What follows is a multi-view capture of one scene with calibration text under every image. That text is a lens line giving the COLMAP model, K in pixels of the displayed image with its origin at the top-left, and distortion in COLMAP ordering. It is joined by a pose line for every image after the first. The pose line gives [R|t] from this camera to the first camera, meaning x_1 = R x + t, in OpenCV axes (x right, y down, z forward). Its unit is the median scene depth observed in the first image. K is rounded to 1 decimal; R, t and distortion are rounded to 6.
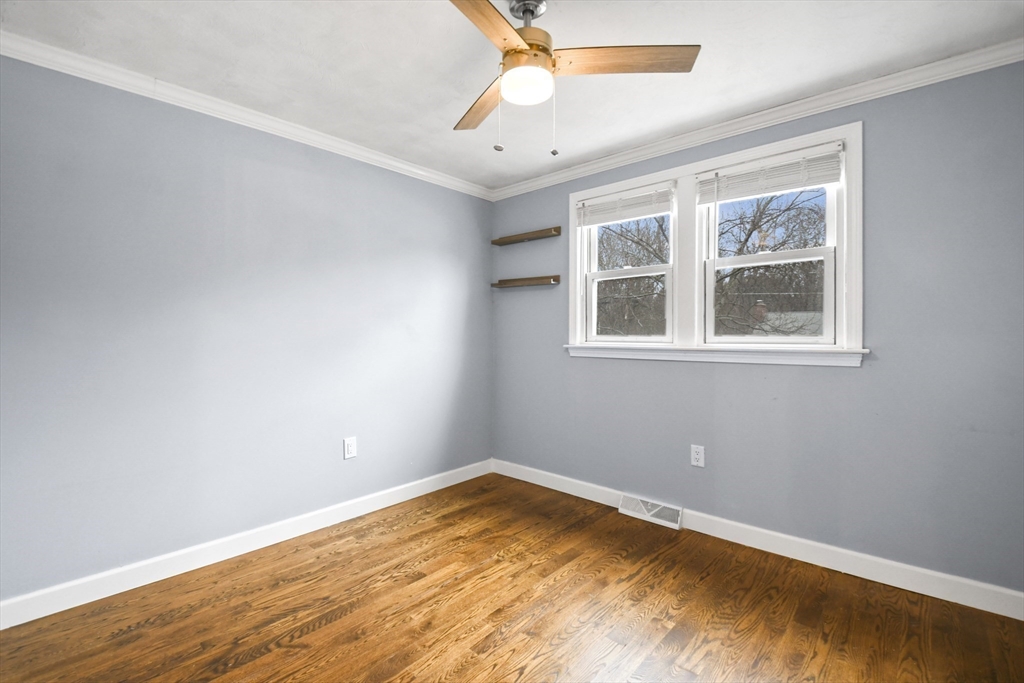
lens RADIAL K [[457.8, 0, 498.8], [0, 457.8, 337.4], [0, 0, 1]] dist [-0.000699, -0.000793]
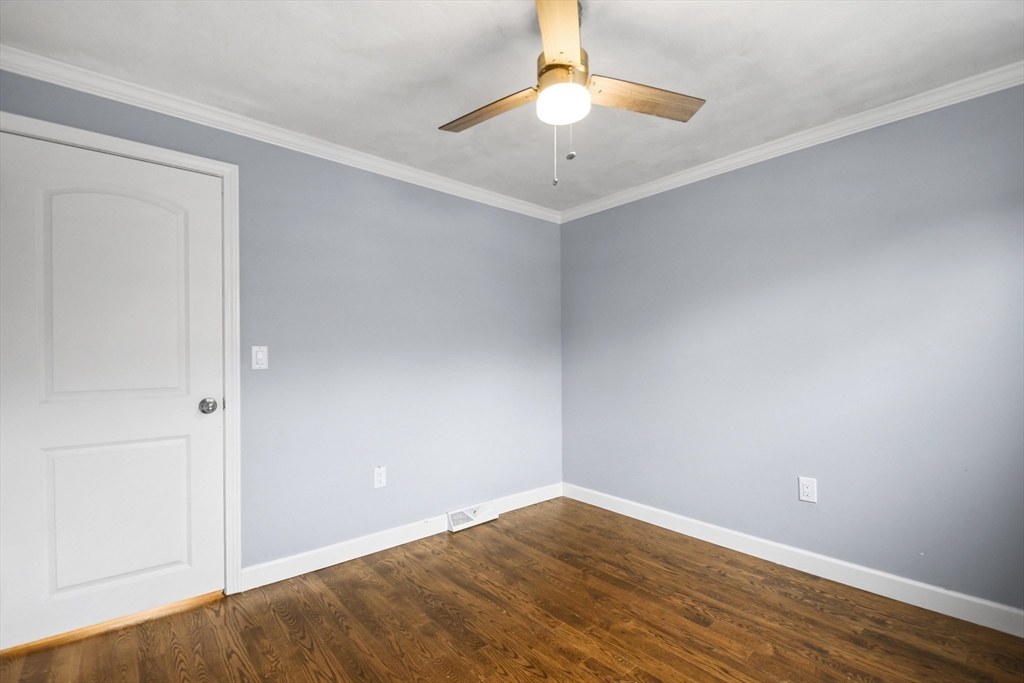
lens RADIAL K [[457.8, 0, 498.8], [0, 457.8, 337.4], [0, 0, 1]] dist [-0.000699, -0.000793]
pose [[-0.126238, -0.035540, -0.991363, 0.748246], [-0.006105, 0.999367, -0.035050, -0.003710], [0.991981, 0.001628, -0.126375, 0.680667]]
